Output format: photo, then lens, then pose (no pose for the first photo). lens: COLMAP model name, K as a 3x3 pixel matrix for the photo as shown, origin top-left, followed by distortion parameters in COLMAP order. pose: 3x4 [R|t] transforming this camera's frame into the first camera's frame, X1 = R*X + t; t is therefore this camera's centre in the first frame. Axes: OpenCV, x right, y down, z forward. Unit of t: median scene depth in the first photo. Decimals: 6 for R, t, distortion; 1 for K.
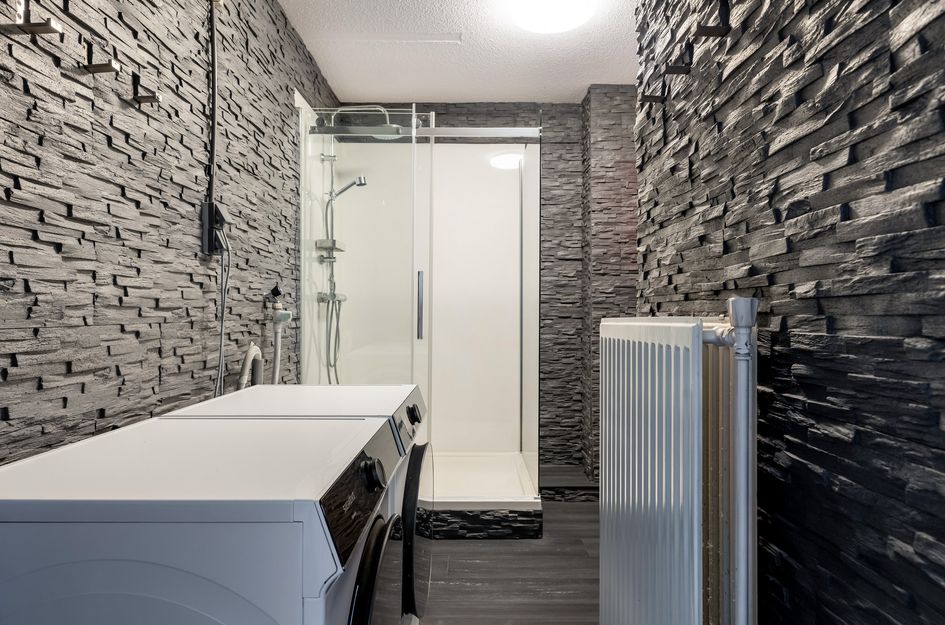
lens RADIAL K [[525.8, 0, 468.3], [0, 525.8, 309.4], [0, 0, 1]] dist [0.002484, 0.000181]
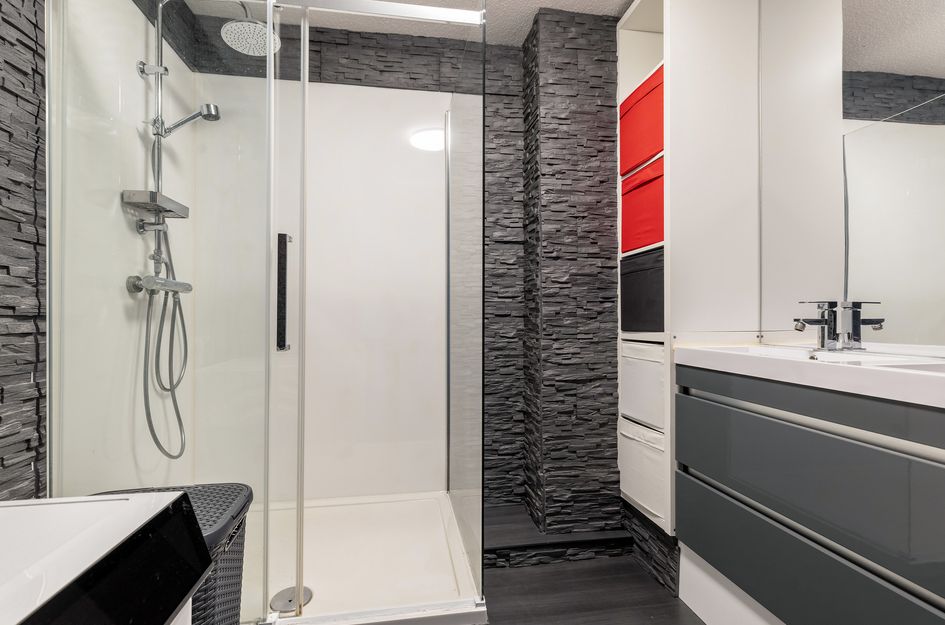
lens RADIAL K [[440.5, 0, 472.5], [0, 440.5, 312.5], [0, 0, 1]] dist [0.003135, 0.000403]
pose [[0.984694, -0.001735, 0.174284, 0.025867], [0.002729, 0.999981, -0.005459, 0.015385], [-0.174271, 0.005851, 0.984680, 0.391025]]
